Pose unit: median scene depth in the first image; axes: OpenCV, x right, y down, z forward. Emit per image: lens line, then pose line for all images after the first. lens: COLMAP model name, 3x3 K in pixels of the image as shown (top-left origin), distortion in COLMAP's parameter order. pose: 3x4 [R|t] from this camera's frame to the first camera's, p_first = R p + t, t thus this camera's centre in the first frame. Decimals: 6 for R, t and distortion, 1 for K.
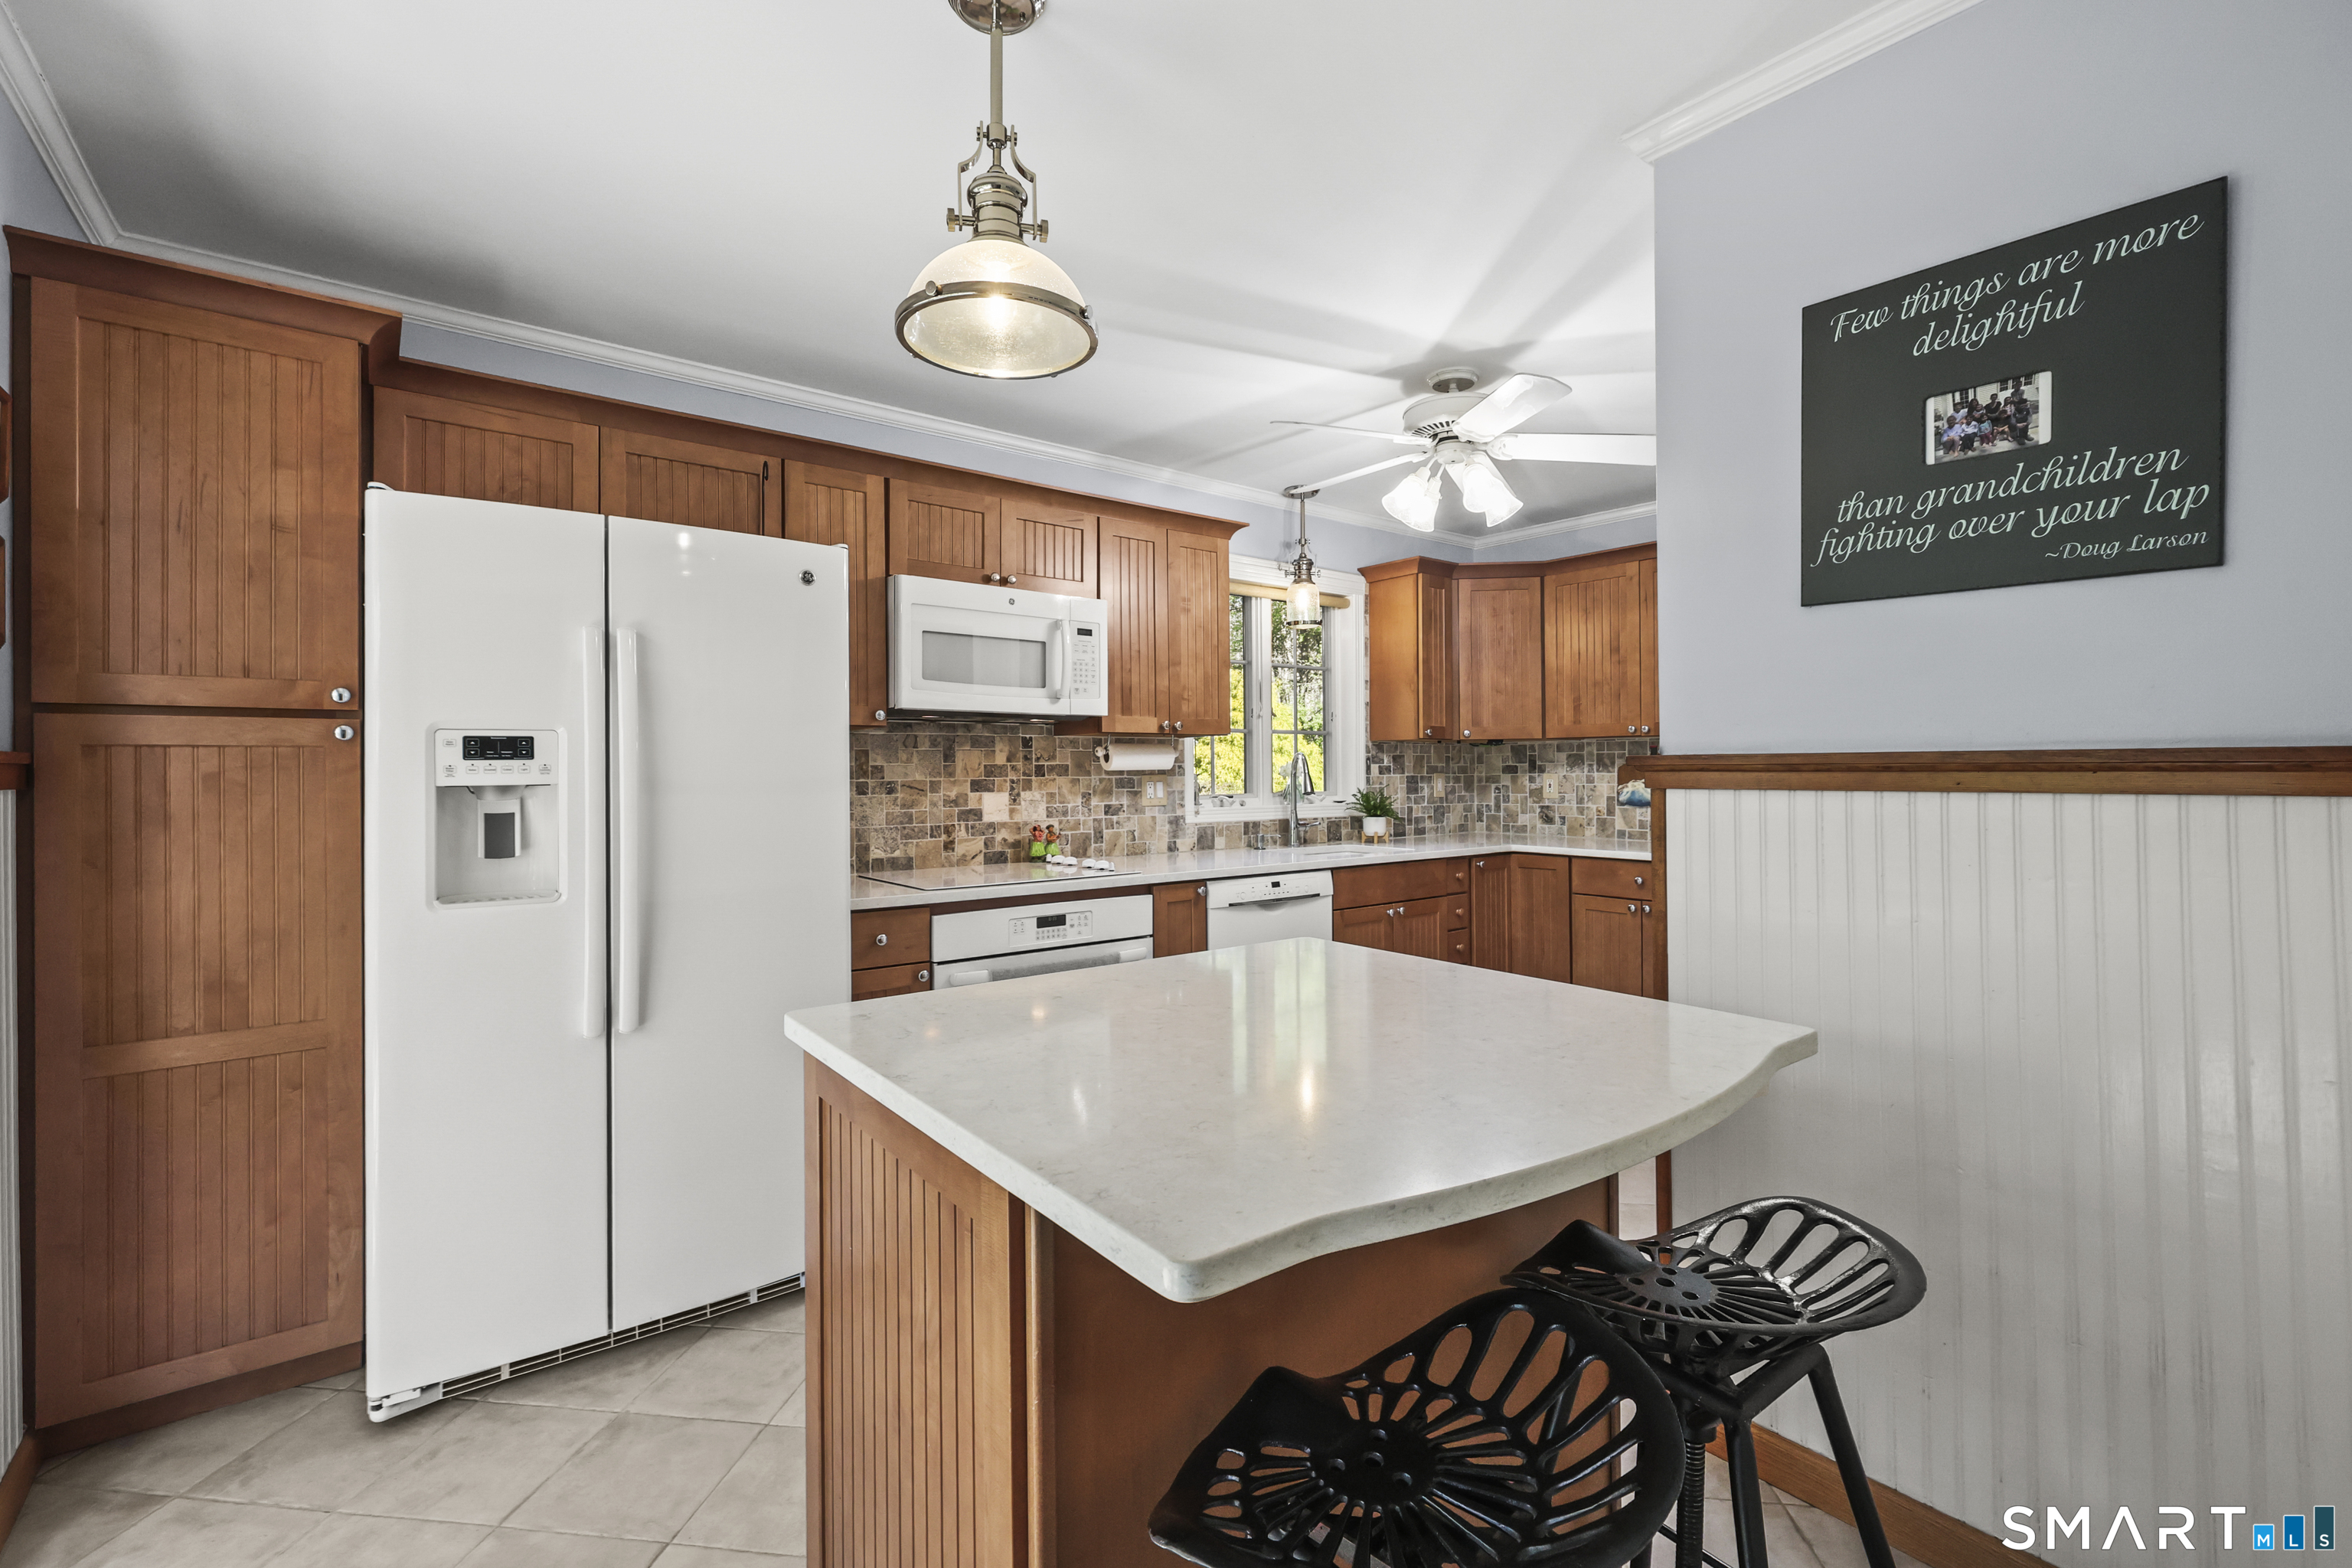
lens RADIAL K [[1014.2, 0, 1175.7], [0, 1014.2, 765.6], [0, 0, 1]] dist [-0.002715, 0.000292]
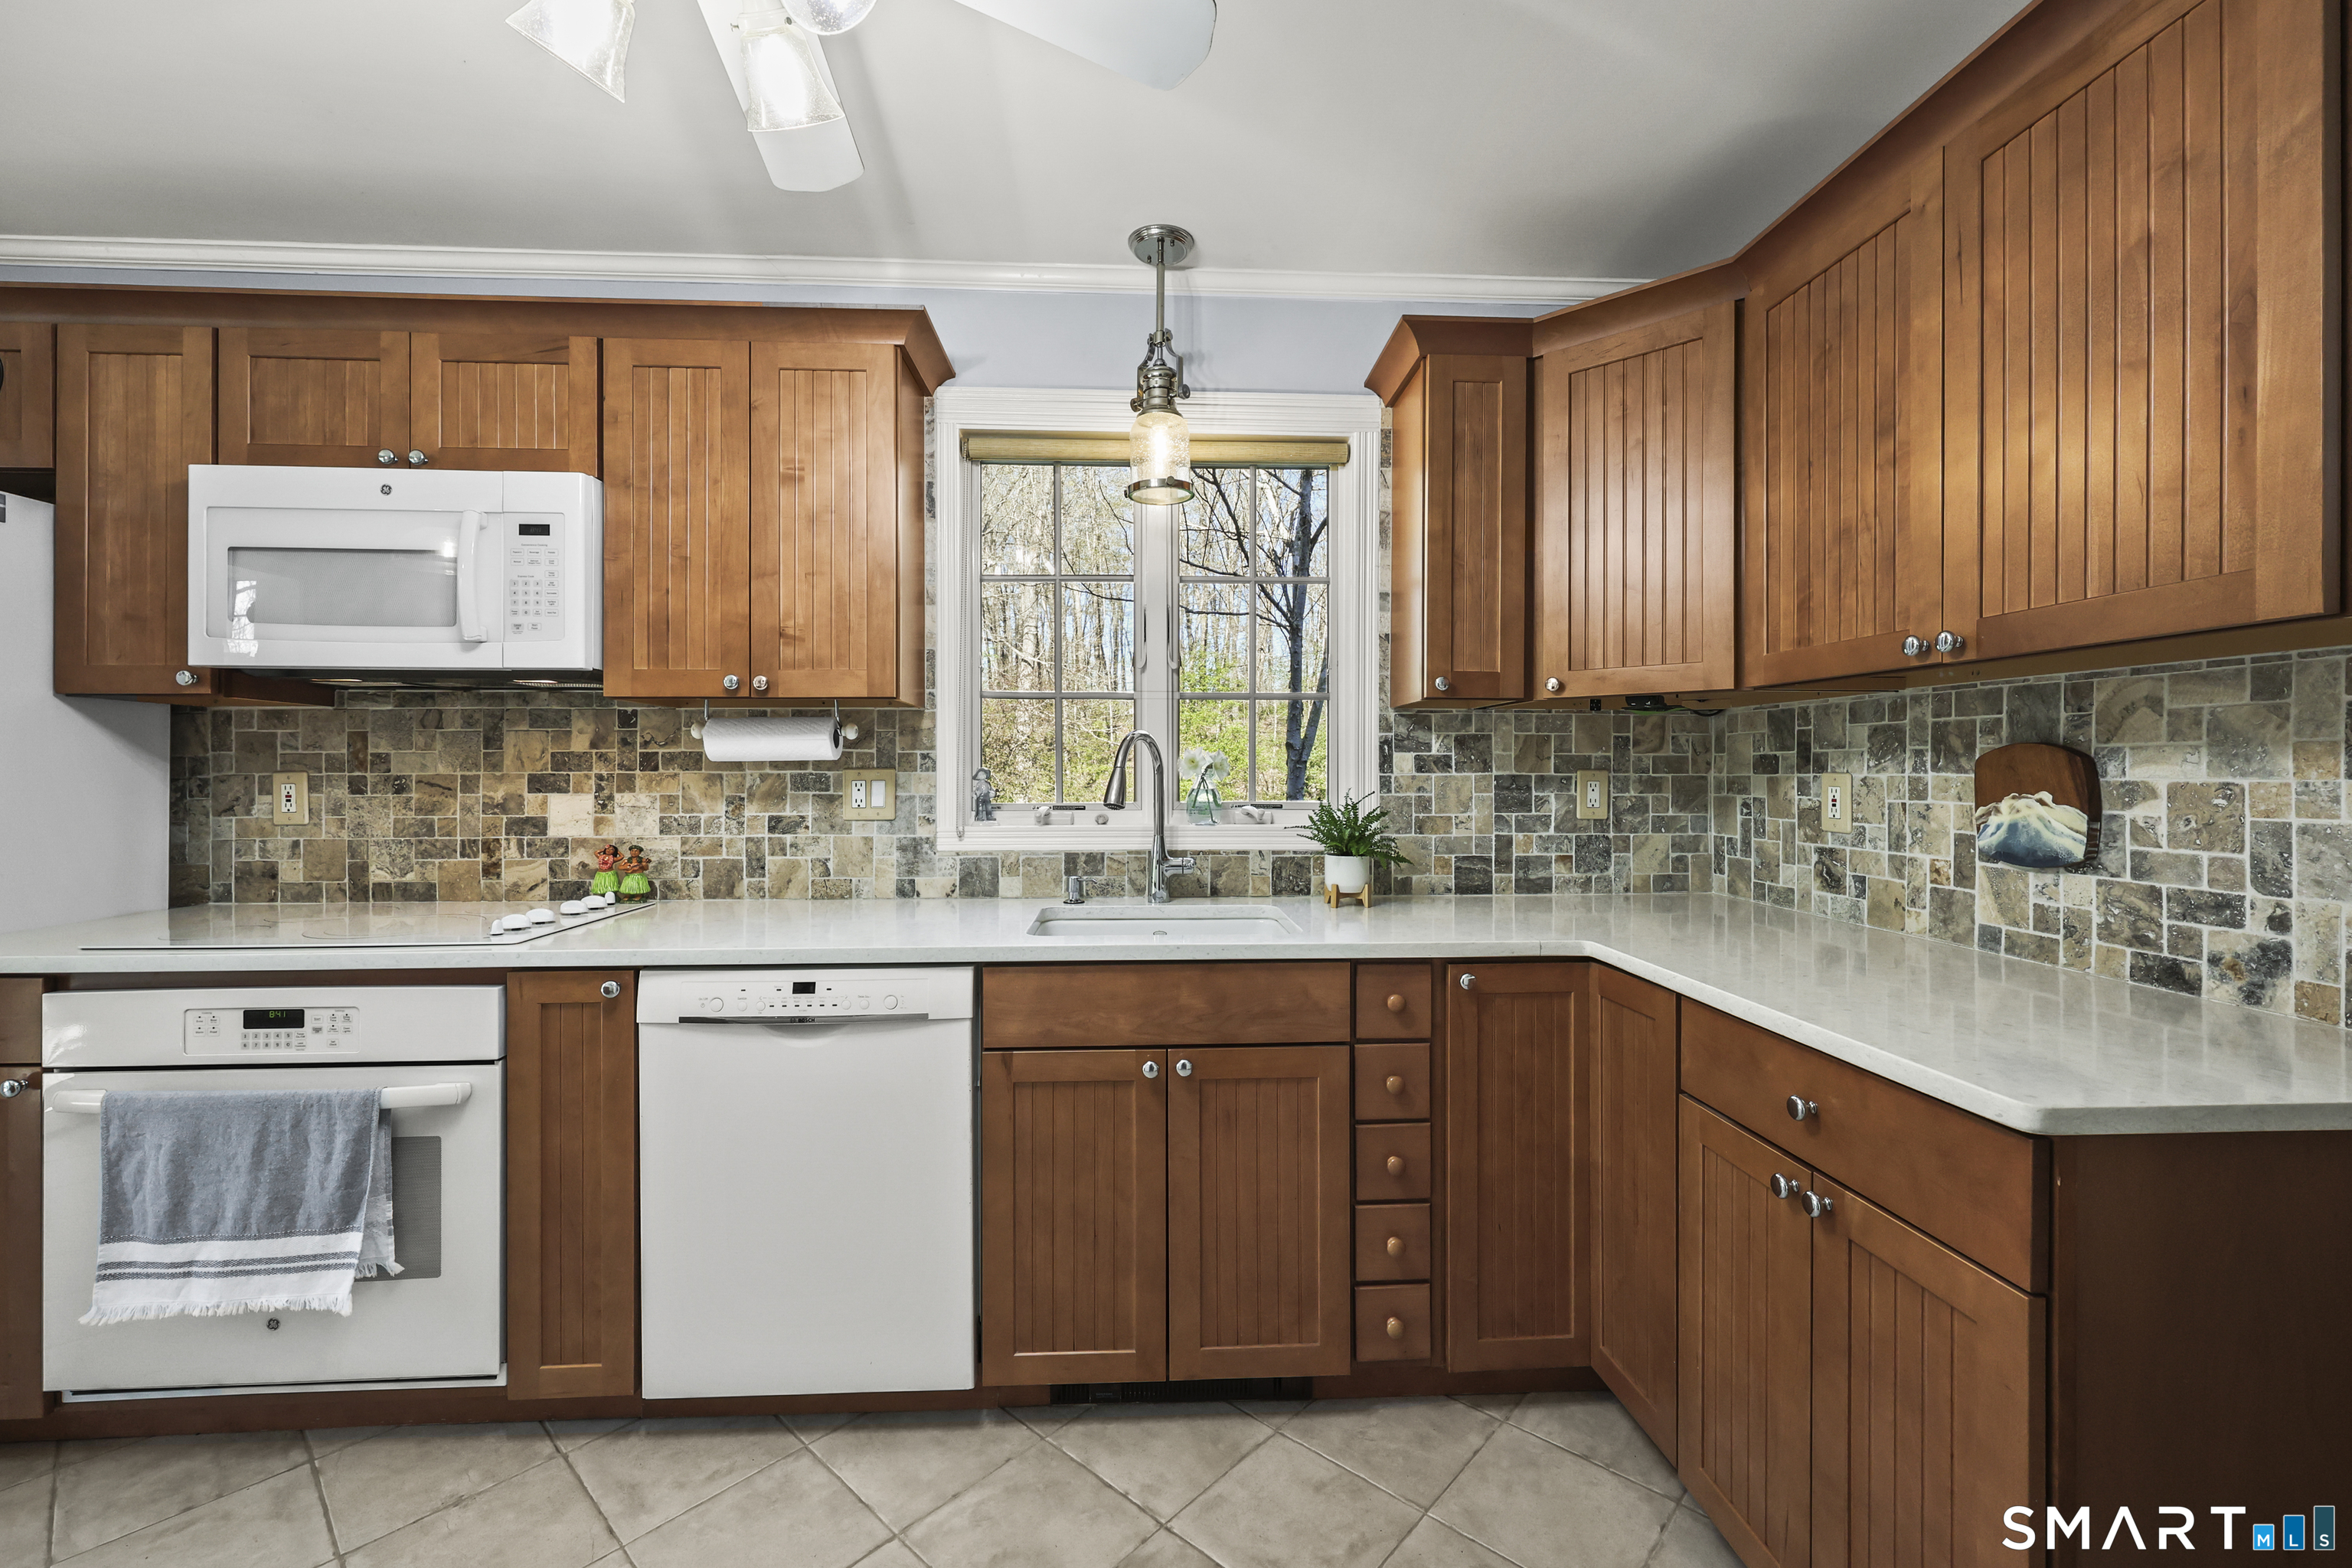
lens RADIAL K [[969.7, 0, 1185.3], [0, 969.7, 769.4], [0, 0, 1]] dist [-0.000731, 0.000486]
pose [[0.821220, 0.007076, -0.570568, 0.477449], [-0.001555, 0.999947, 0.010163, 0.002960], [0.570609, -0.007458, 0.821188, 0.644049]]
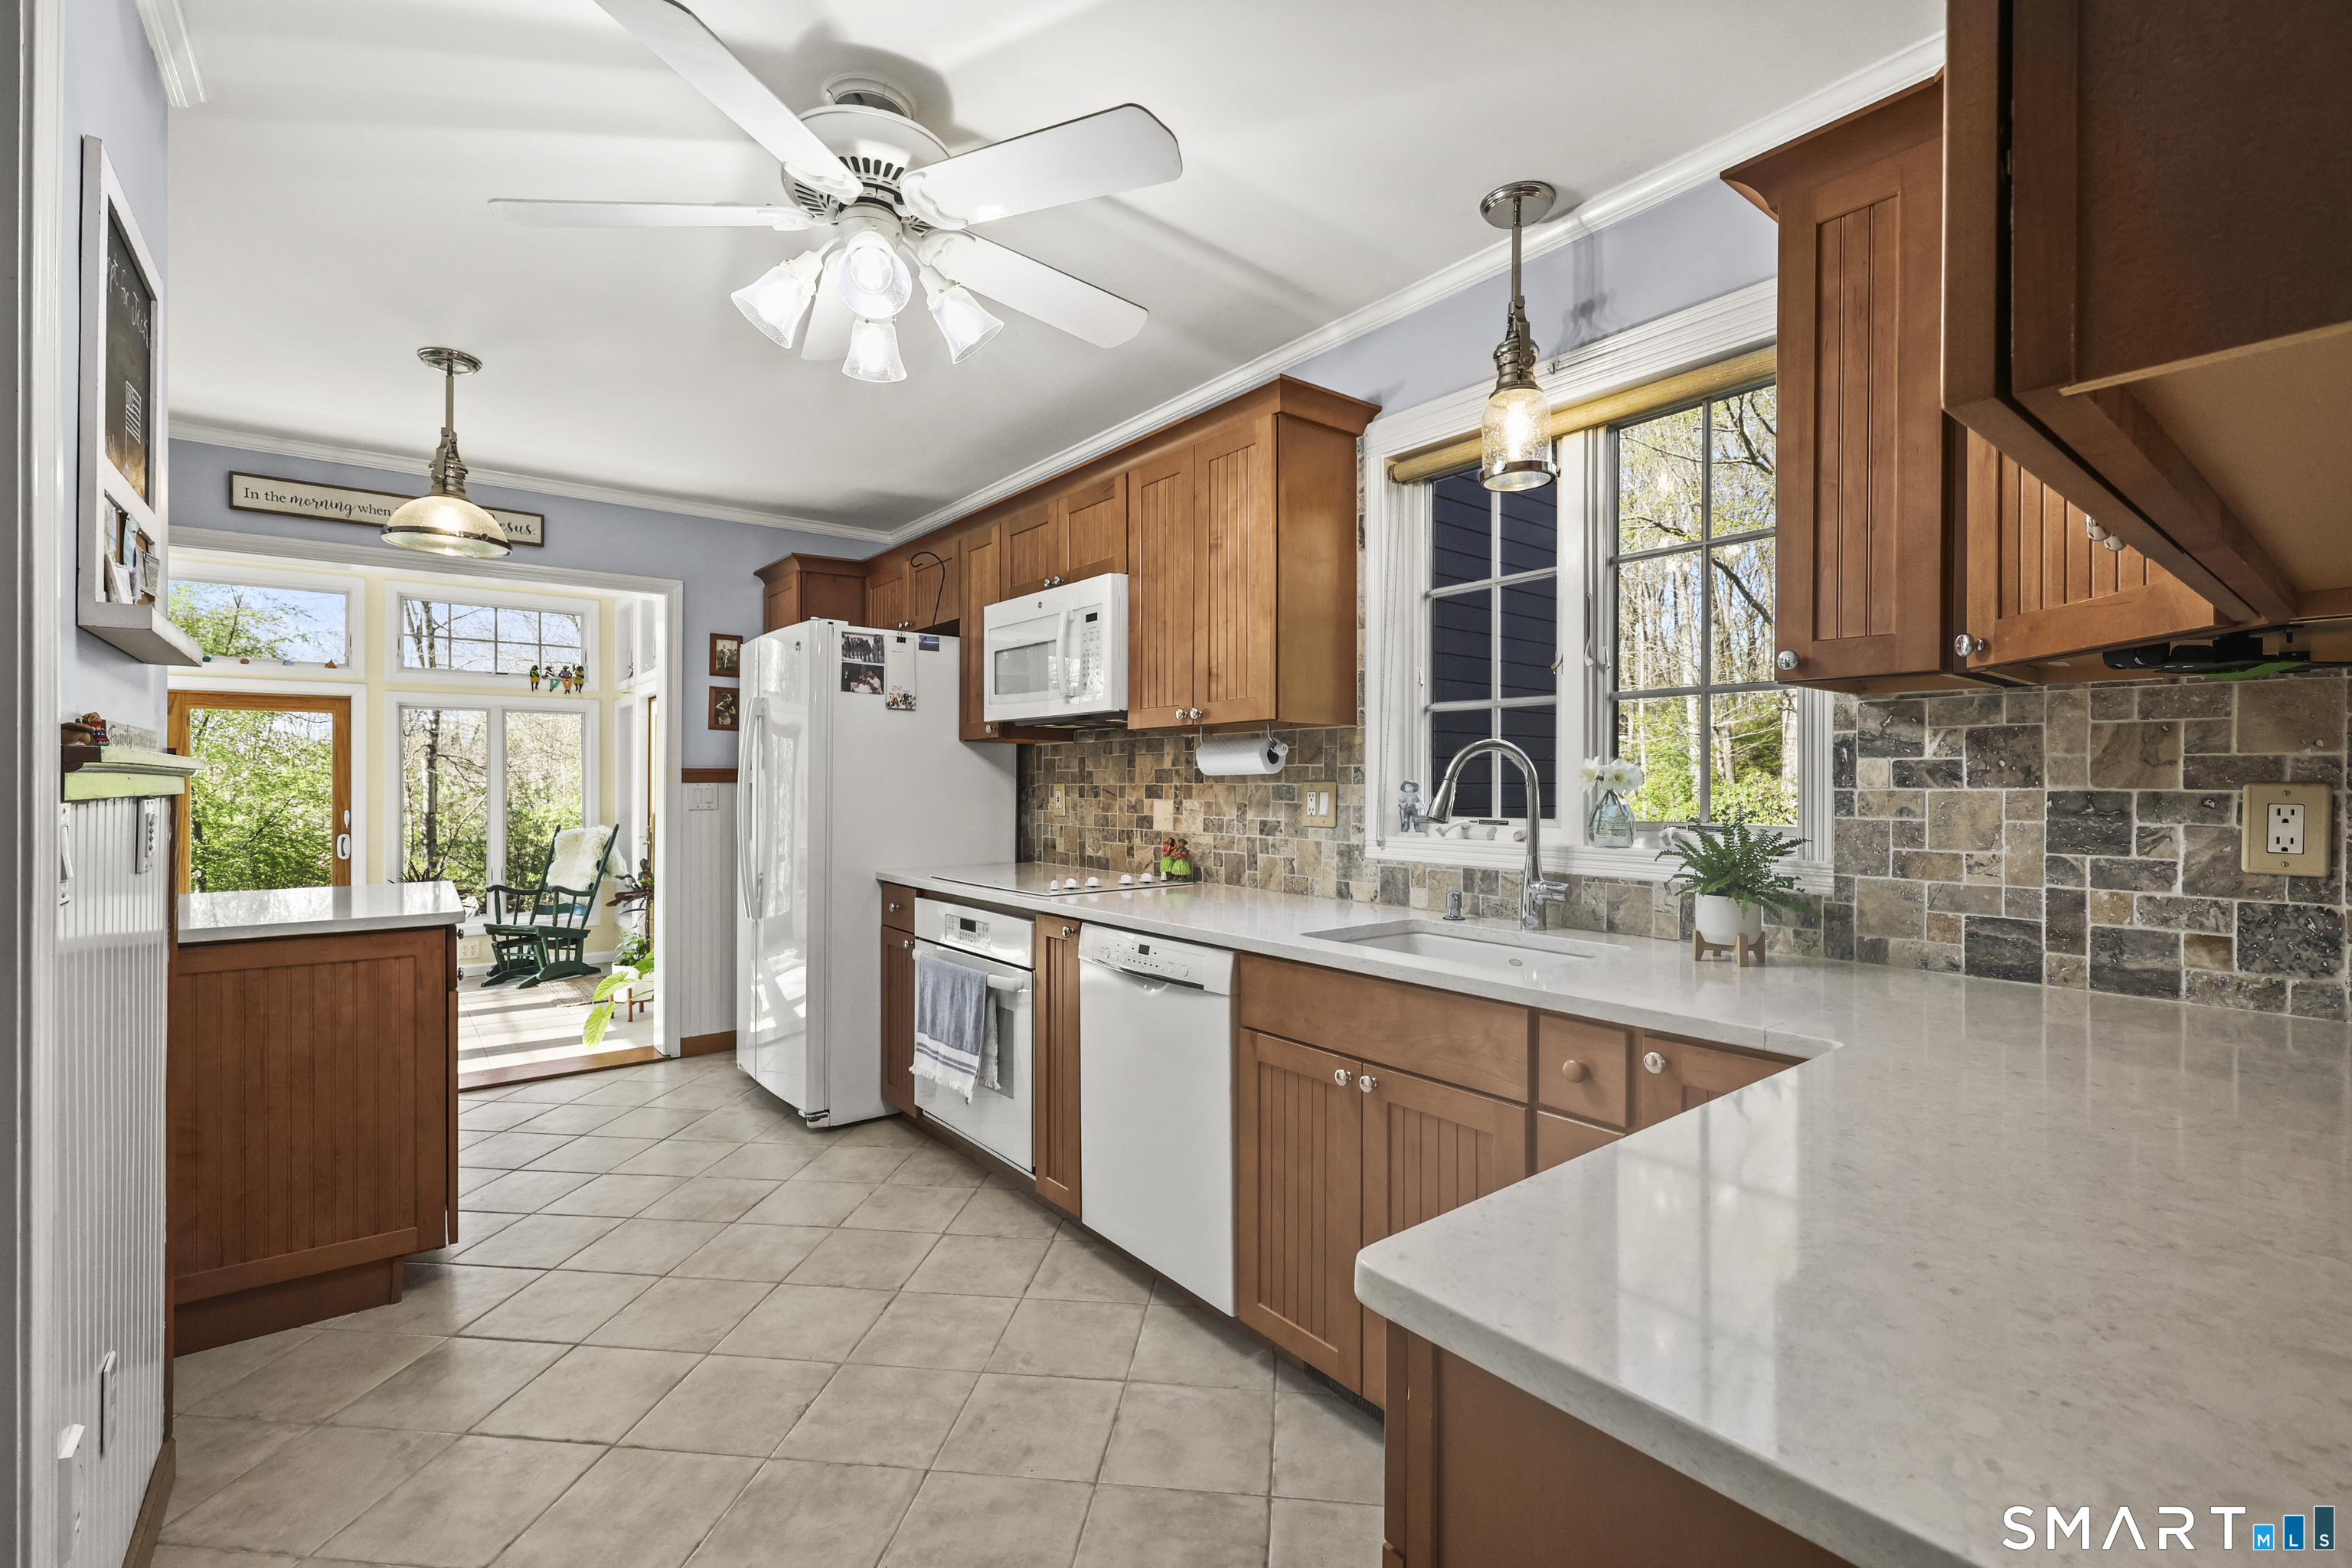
lens RADIAL K [[1014.2, 0, 1182.6], [0, 1014.2, 783.4], [0, 0, 1]] dist [-0.002715, 0.000292]
pose [[0.012094, 0.007177, -0.999901, 0.679513], [0.004842, 0.999962, 0.007236, 0.004918], [0.999915, -0.004929, 0.012059, 0.919255]]
